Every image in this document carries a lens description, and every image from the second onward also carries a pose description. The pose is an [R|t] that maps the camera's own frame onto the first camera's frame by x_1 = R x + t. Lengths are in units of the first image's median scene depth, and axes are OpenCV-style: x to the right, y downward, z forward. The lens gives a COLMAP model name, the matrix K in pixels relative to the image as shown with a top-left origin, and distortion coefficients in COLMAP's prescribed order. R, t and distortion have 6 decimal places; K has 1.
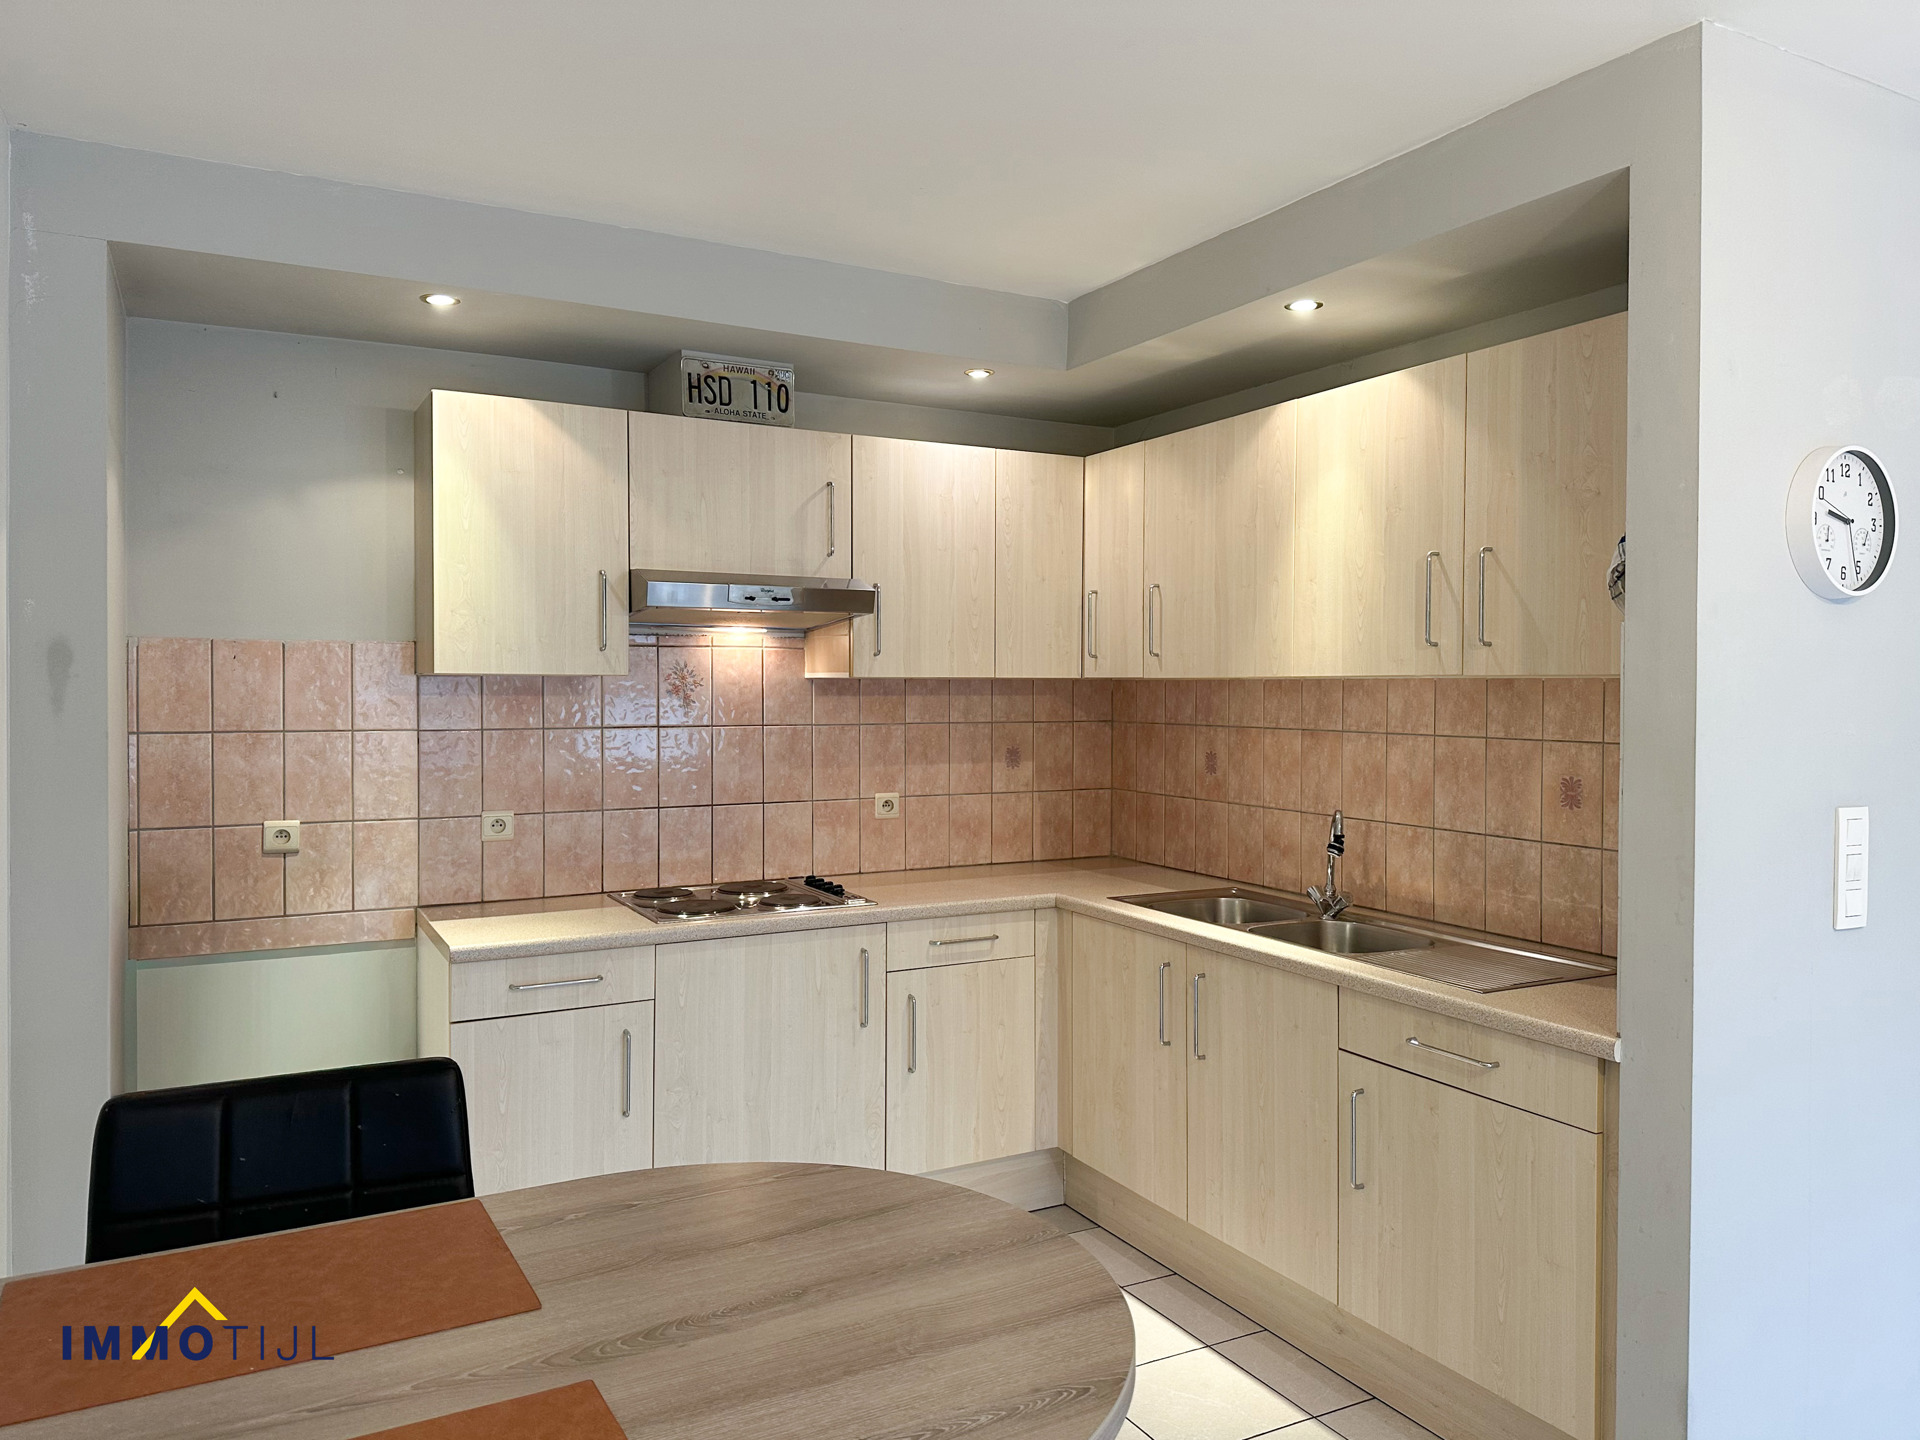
lens RADIAL K [[1353.0, 0, 1006.0], [0, 1353.0, 707.4], [0, 0, 1]] dist [0.186616, -0.296045]
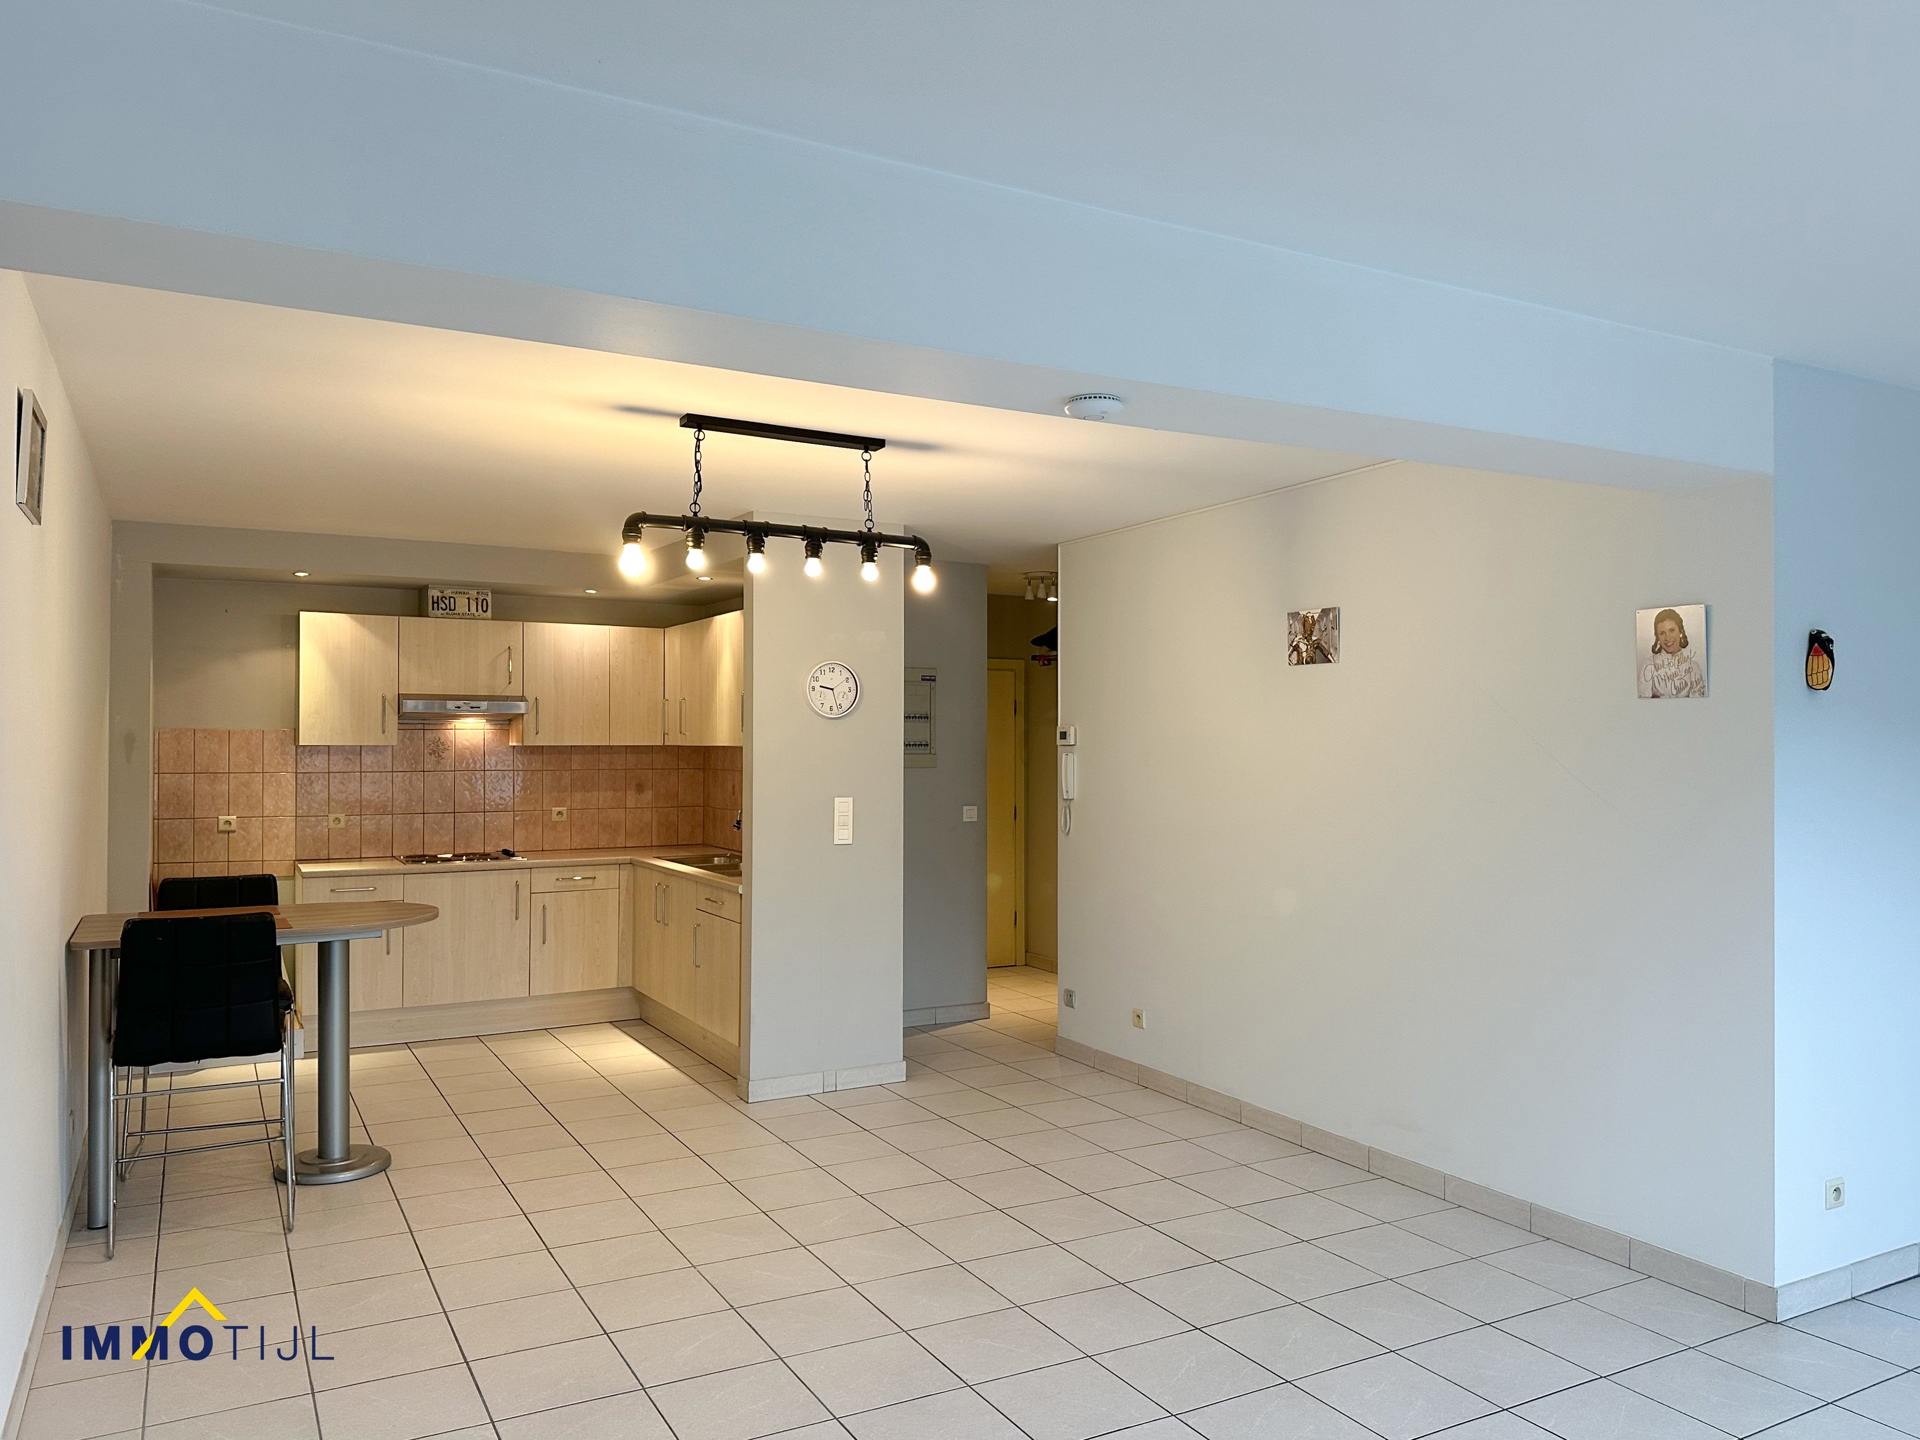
lens RADIAL K [[1317.4, 0, 984.5], [0, 1317.4, 732.9], [0, 0, 1]] dist [0.177723, -0.267050]
pose [[0.999992, -0.000912, 0.003990, 0.568231], [0.001005, 0.999726, -0.023366, 0.005564], [-0.003967, 0.023370, 0.999719, -0.972823]]
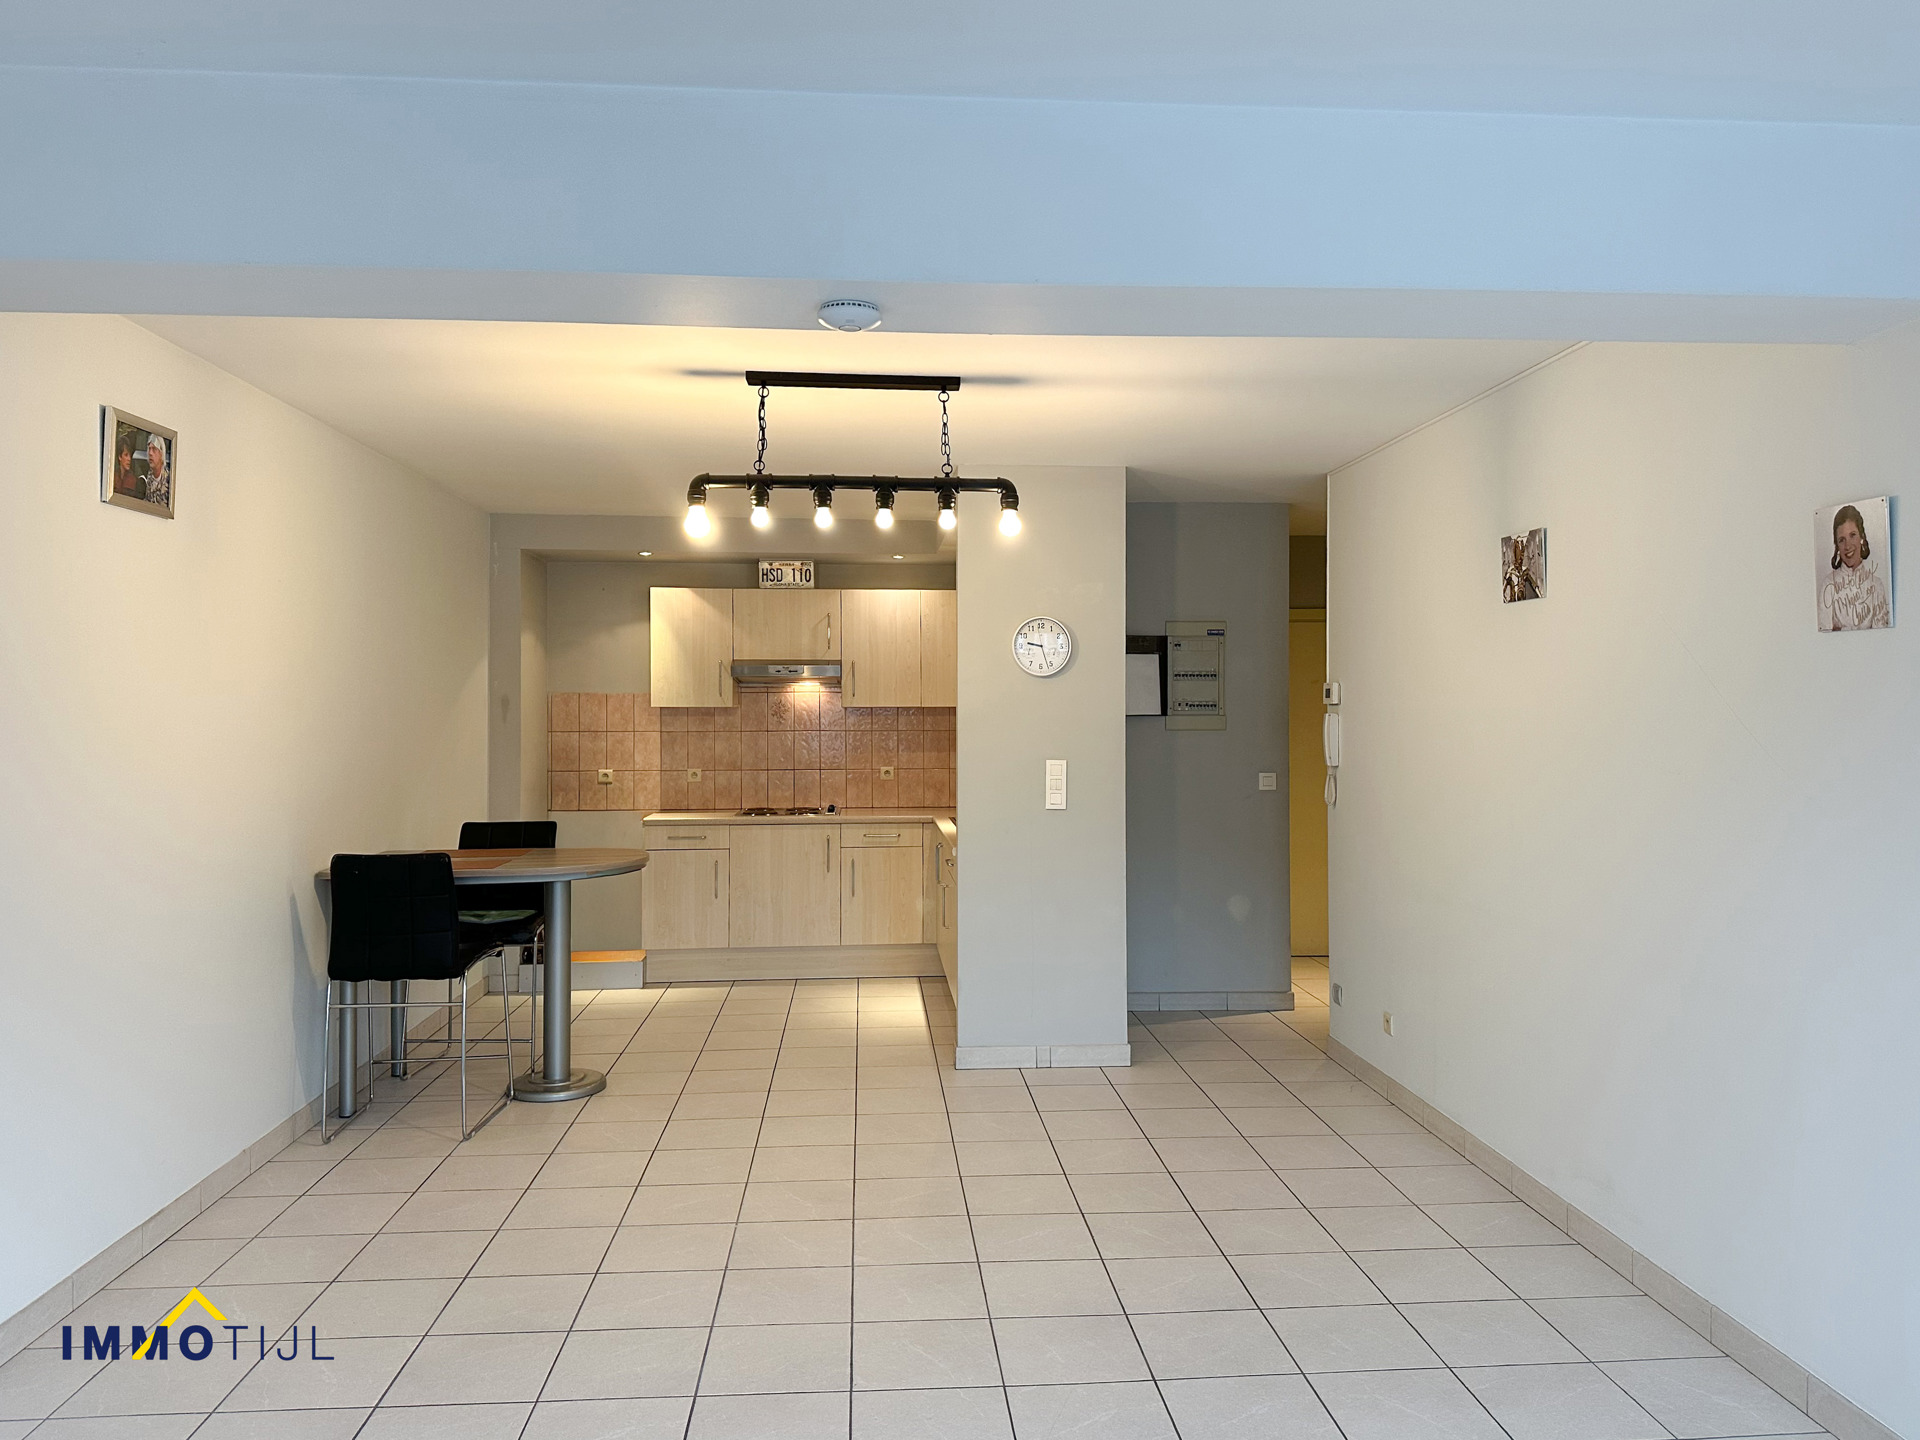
lens RADIAL K [[1353.0, 0, 1006.0], [0, 1353.0, 707.4], [0, 0, 1]] dist [0.186616, -0.296045]
pose [[0.917595, -0.004096, -0.397495, 0.976521], [-0.002455, 0.999869, -0.015969, 0.010997], [0.397508, 0.015629, 0.917465, -0.822806]]
